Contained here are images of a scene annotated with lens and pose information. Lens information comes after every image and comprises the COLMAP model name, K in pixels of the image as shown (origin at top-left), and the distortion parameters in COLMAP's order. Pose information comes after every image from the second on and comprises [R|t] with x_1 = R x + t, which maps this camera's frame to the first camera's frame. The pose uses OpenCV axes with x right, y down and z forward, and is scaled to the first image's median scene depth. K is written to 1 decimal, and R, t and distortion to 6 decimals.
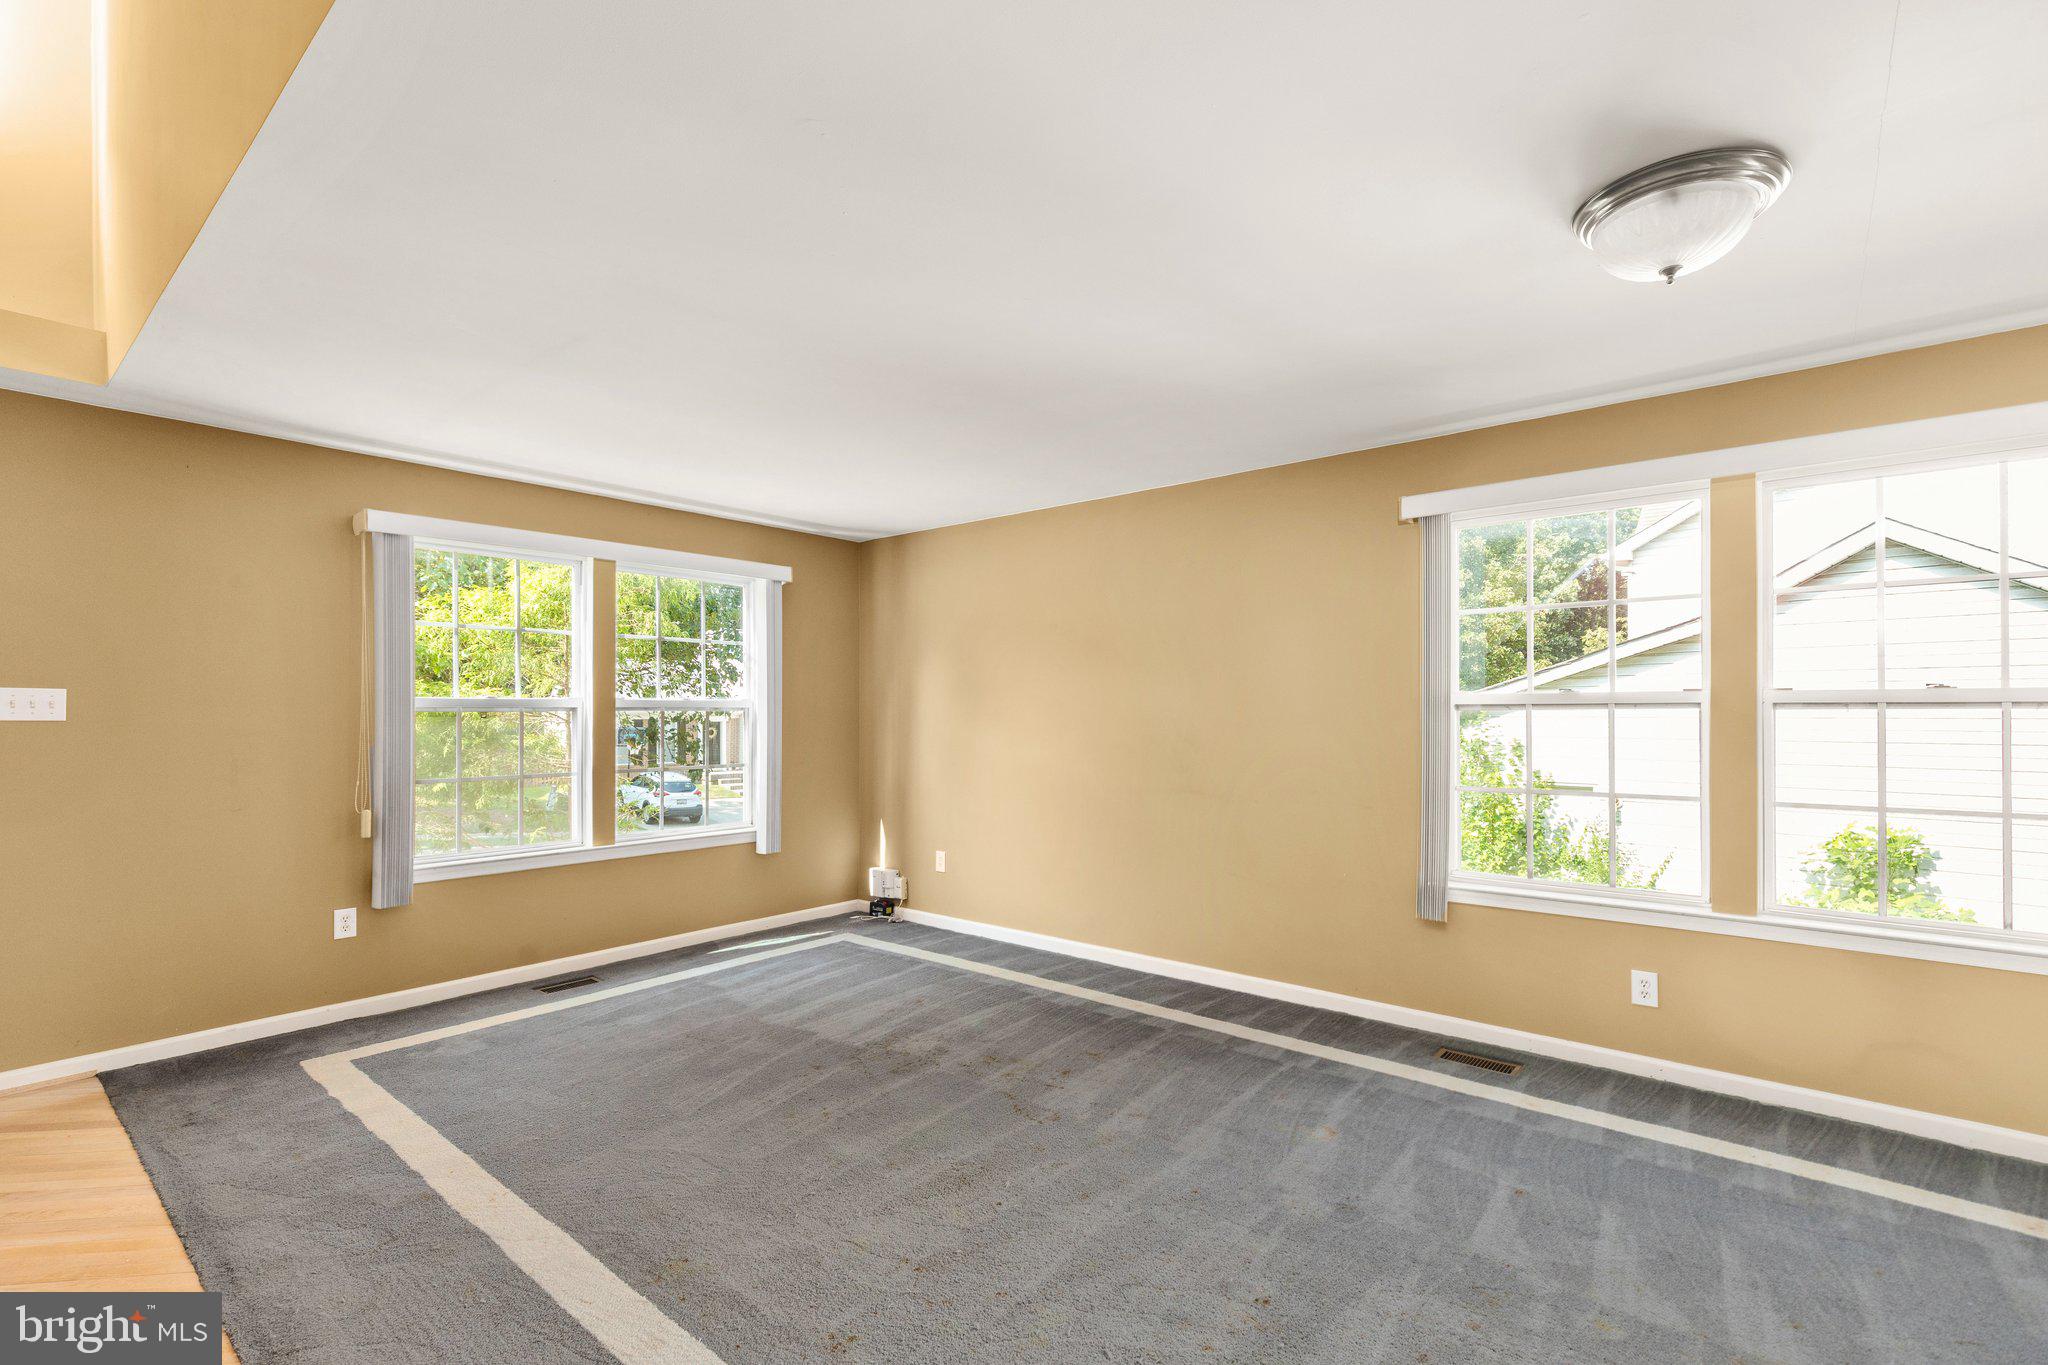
lens RADIAL K [[923.8, 0, 1053.7], [0, 923.8, 713.4], [0, 0, 1]] dist [-0.001205, -0.001098]
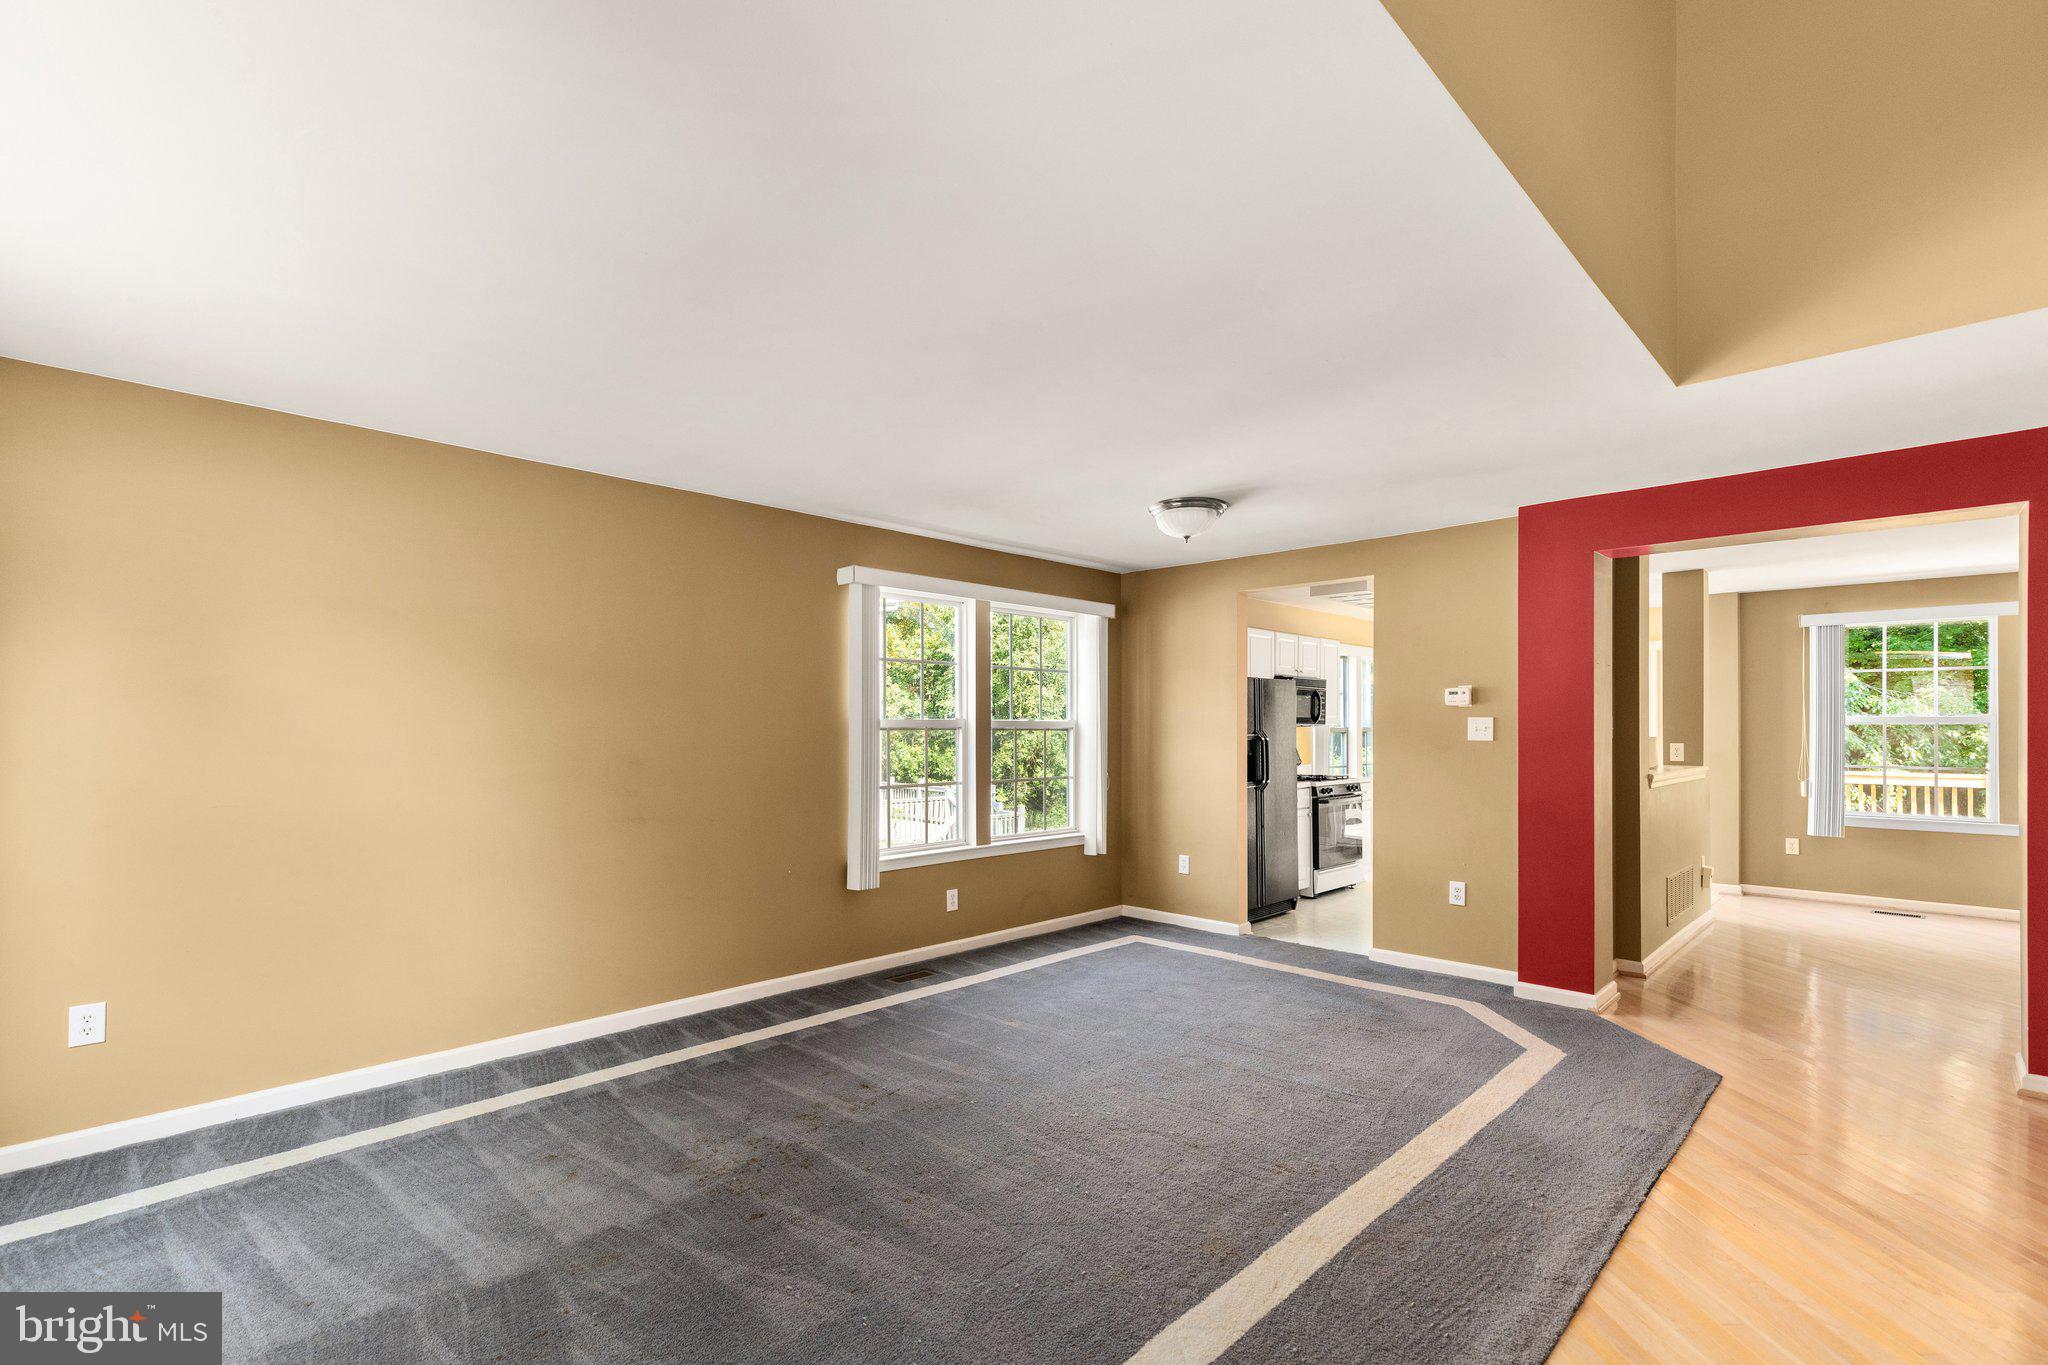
lens RADIAL K [[923.8, 0, 1015.1], [0, 923.8, 728.0], [0, 0, 1]] dist [-0.001205, -0.001098]
pose [[0.100906, -0.002394, 0.994893, -0.912836], [0.003247, 0.999993, 0.002077, -0.010783], [-0.994891, 0.003020, 0.100913, 0.668957]]
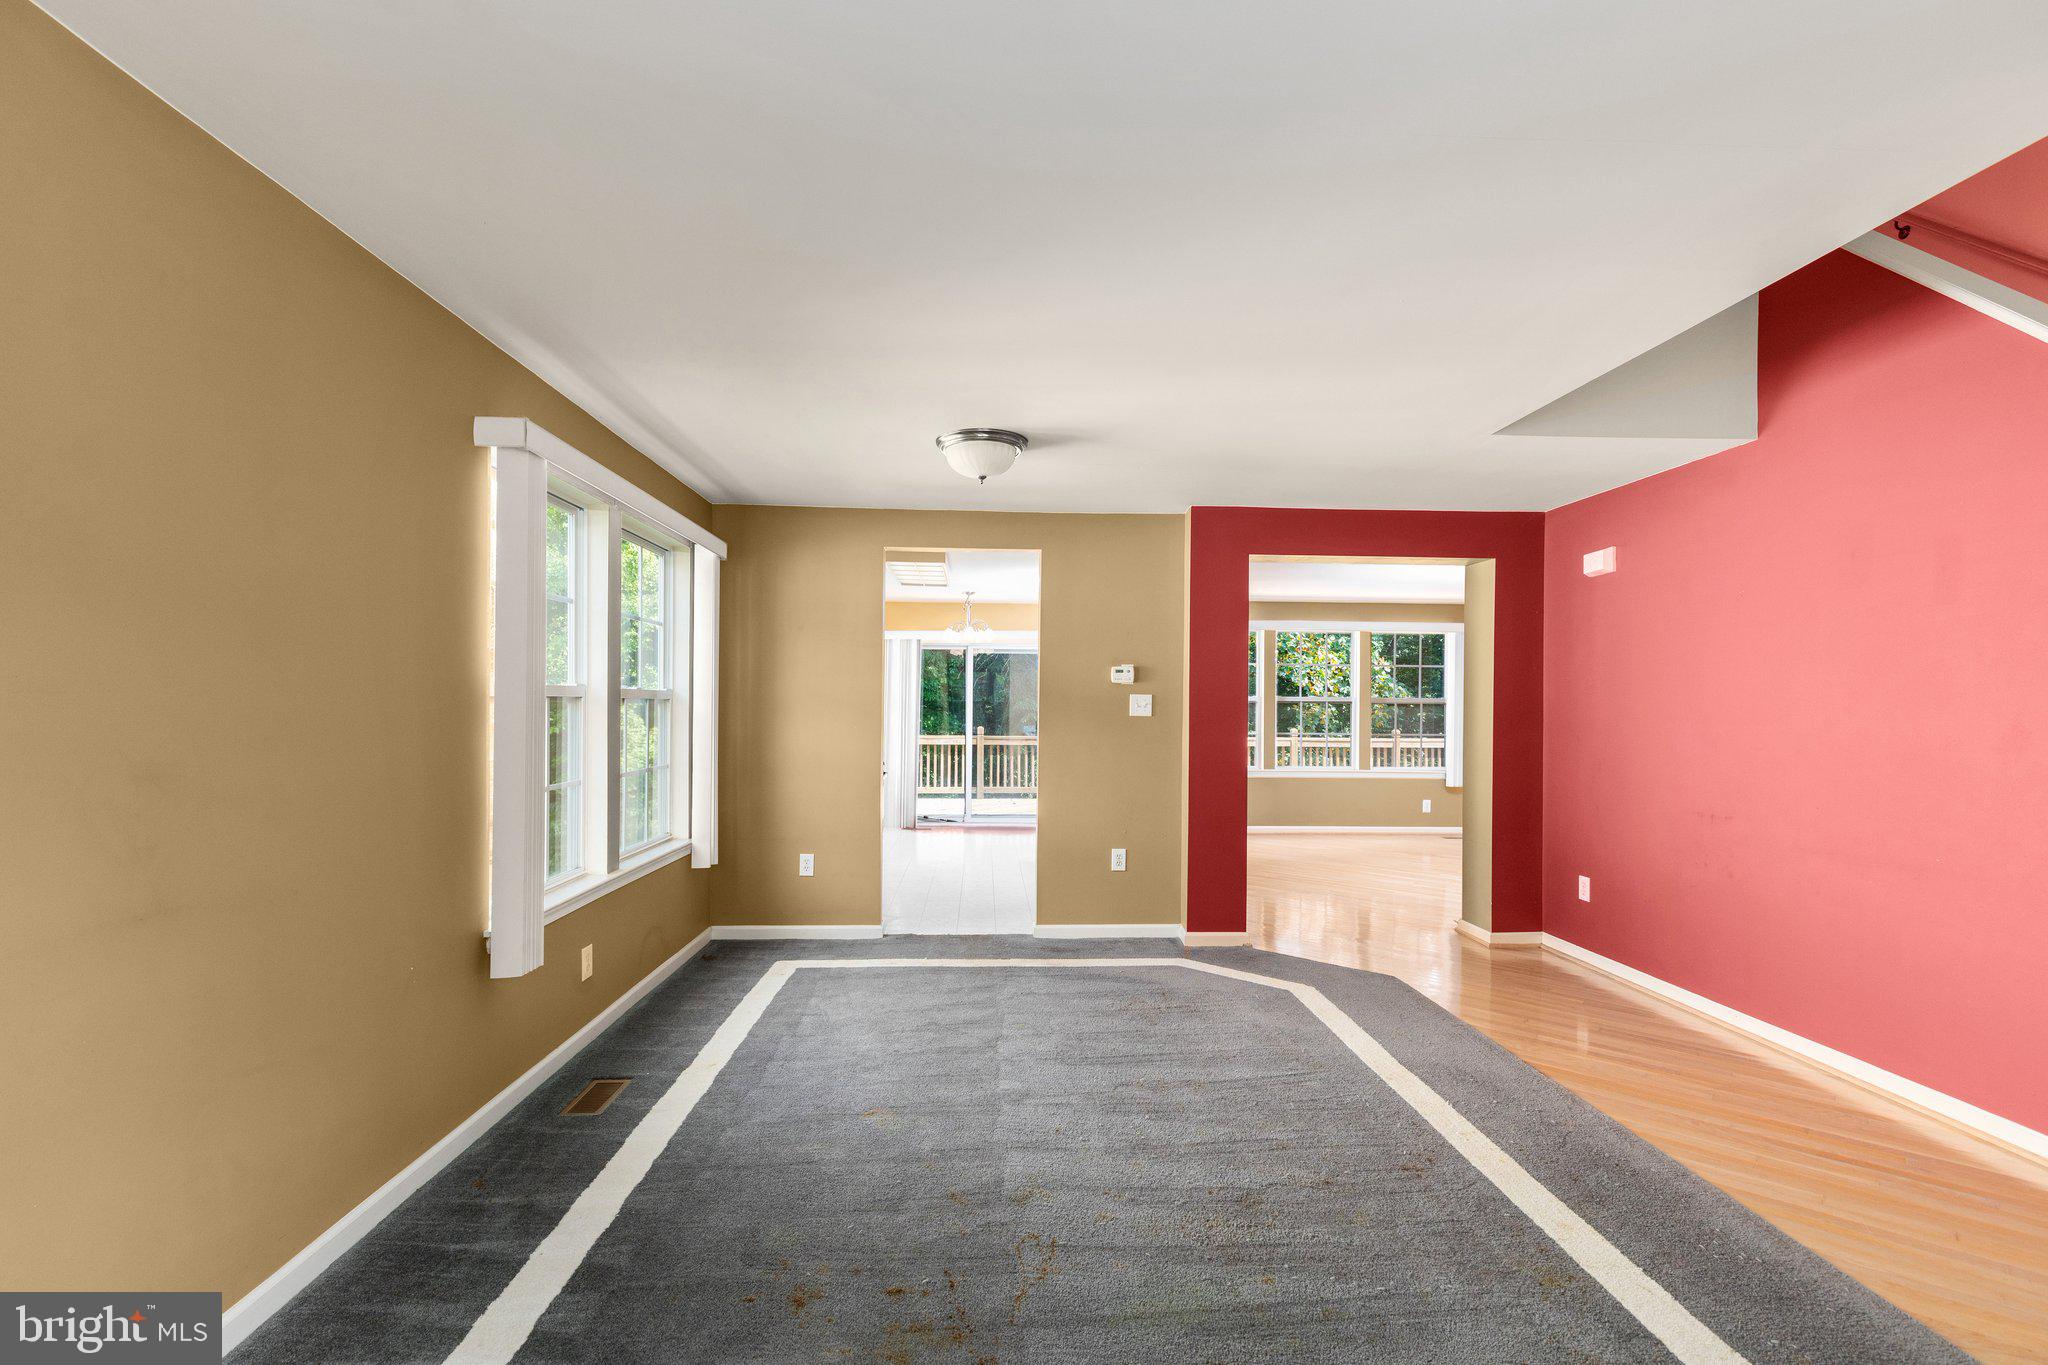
lens RADIAL K [[923.8, 0, 1029.6], [0, 923.8, 702.7], [0, 0, 1]] dist [-0.001205, -0.001098]
pose [[-0.665966, -0.006562, 0.745953, -0.466809], [-0.007383, 0.999970, 0.002205, -0.009871], [-0.745946, -0.004039, -0.665995, 1.236591]]
